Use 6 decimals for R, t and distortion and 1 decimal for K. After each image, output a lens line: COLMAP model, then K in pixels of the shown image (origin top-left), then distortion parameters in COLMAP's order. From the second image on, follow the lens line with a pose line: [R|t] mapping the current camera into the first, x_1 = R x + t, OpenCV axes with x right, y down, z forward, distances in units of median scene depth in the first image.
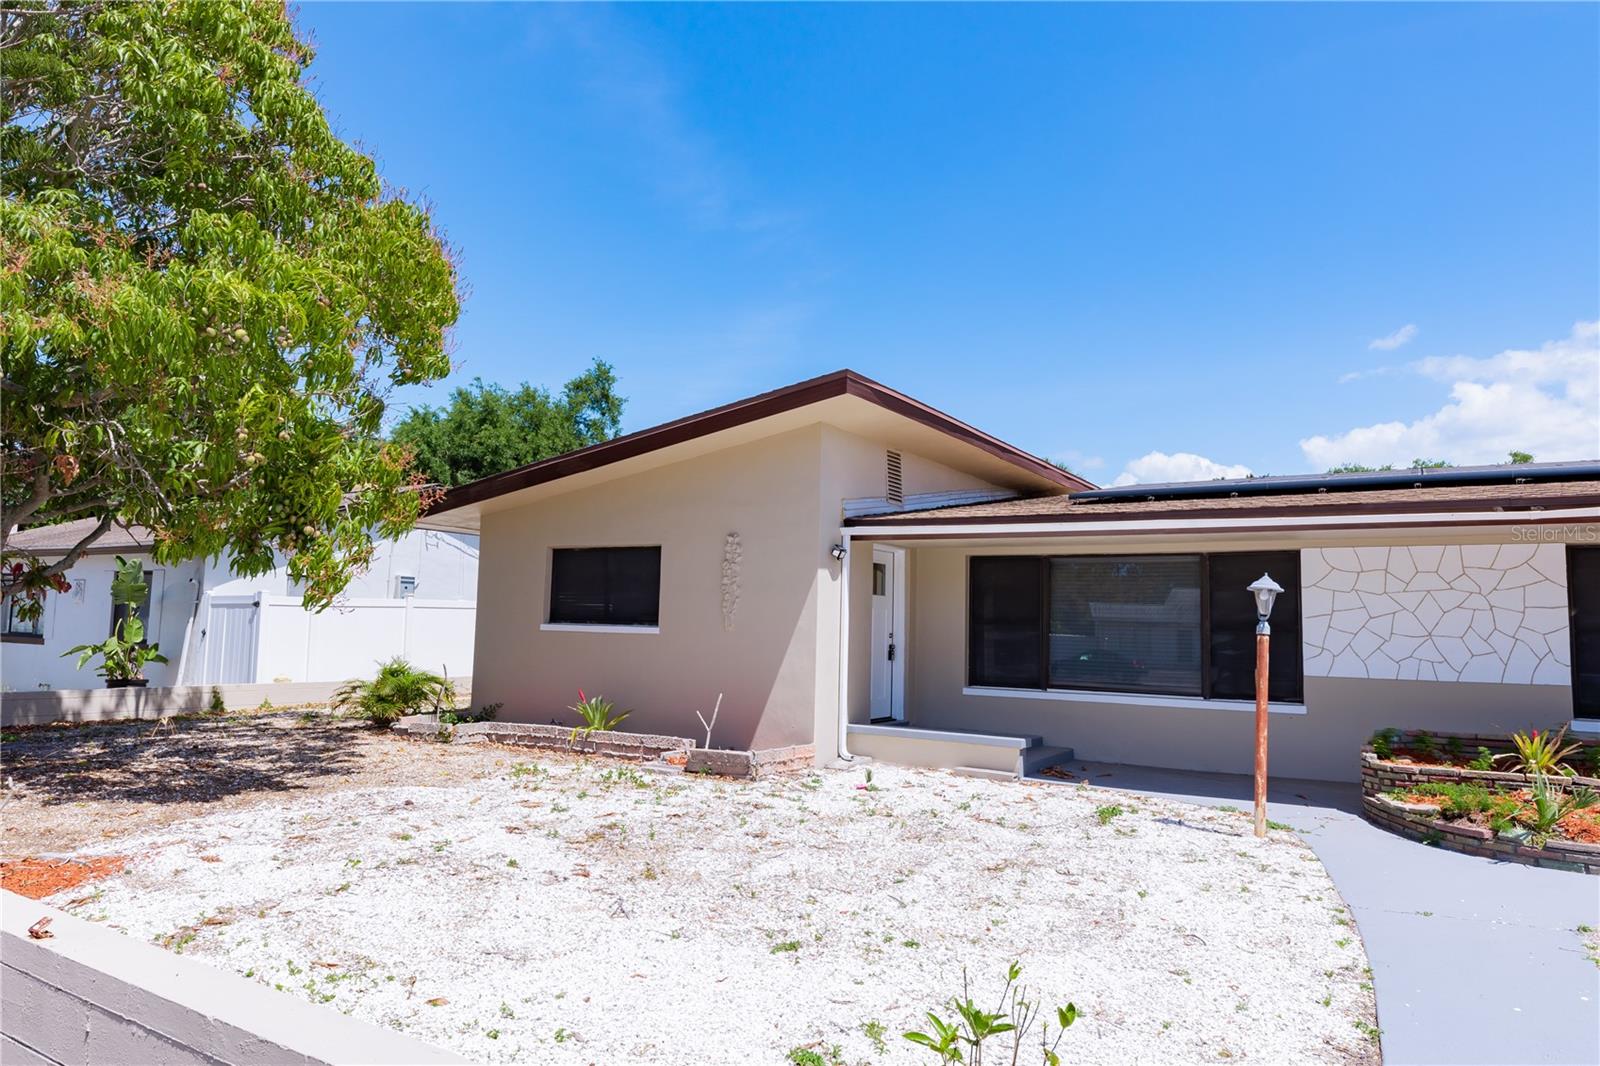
lens RADIAL K [[996.7, 0, 800.0], [0, 996.7, 533.0], [0, 0, 1]] dist [0.016719, -0.019493]
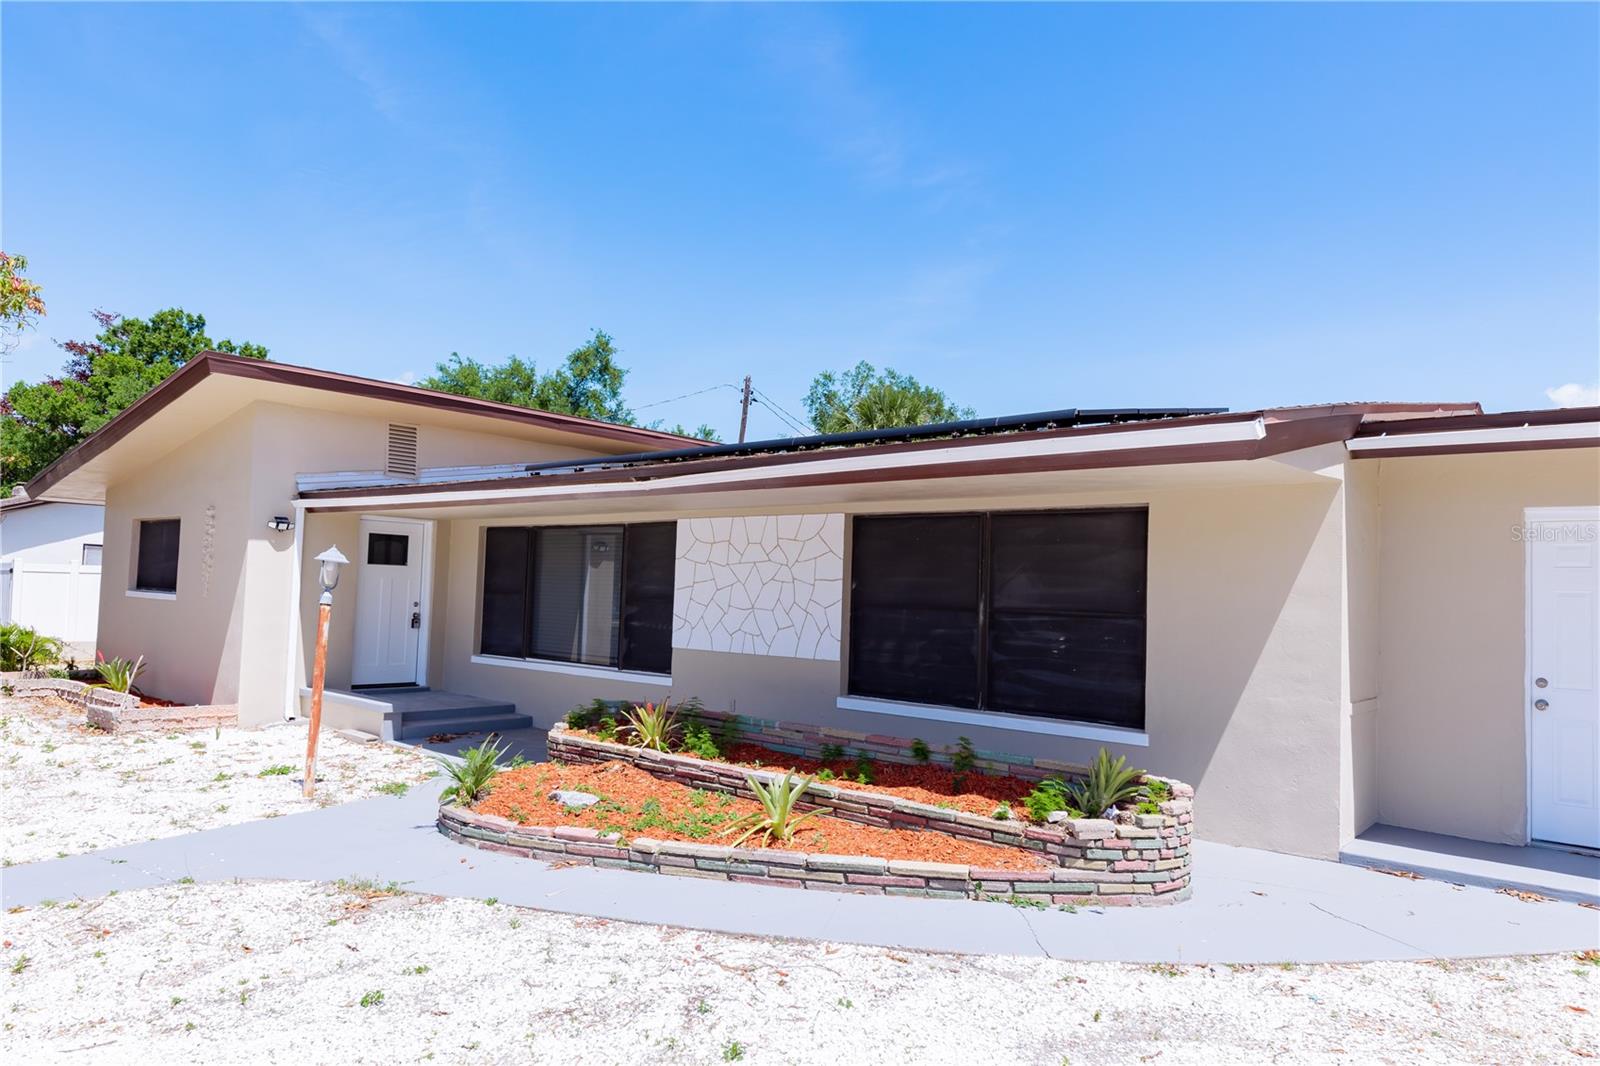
lens RADIAL K [[1034.3, 0, 801.1], [0, 1034.3, 544.7], [0, 0, 1]] dist [0.001410, -0.001487]
pose [[0.985994, 0.000598, -0.166781, 0.728987], [0.006238, 0.999162, 0.040464, 0.000113], [0.166665, -0.040938, 0.985163, 0.015013]]
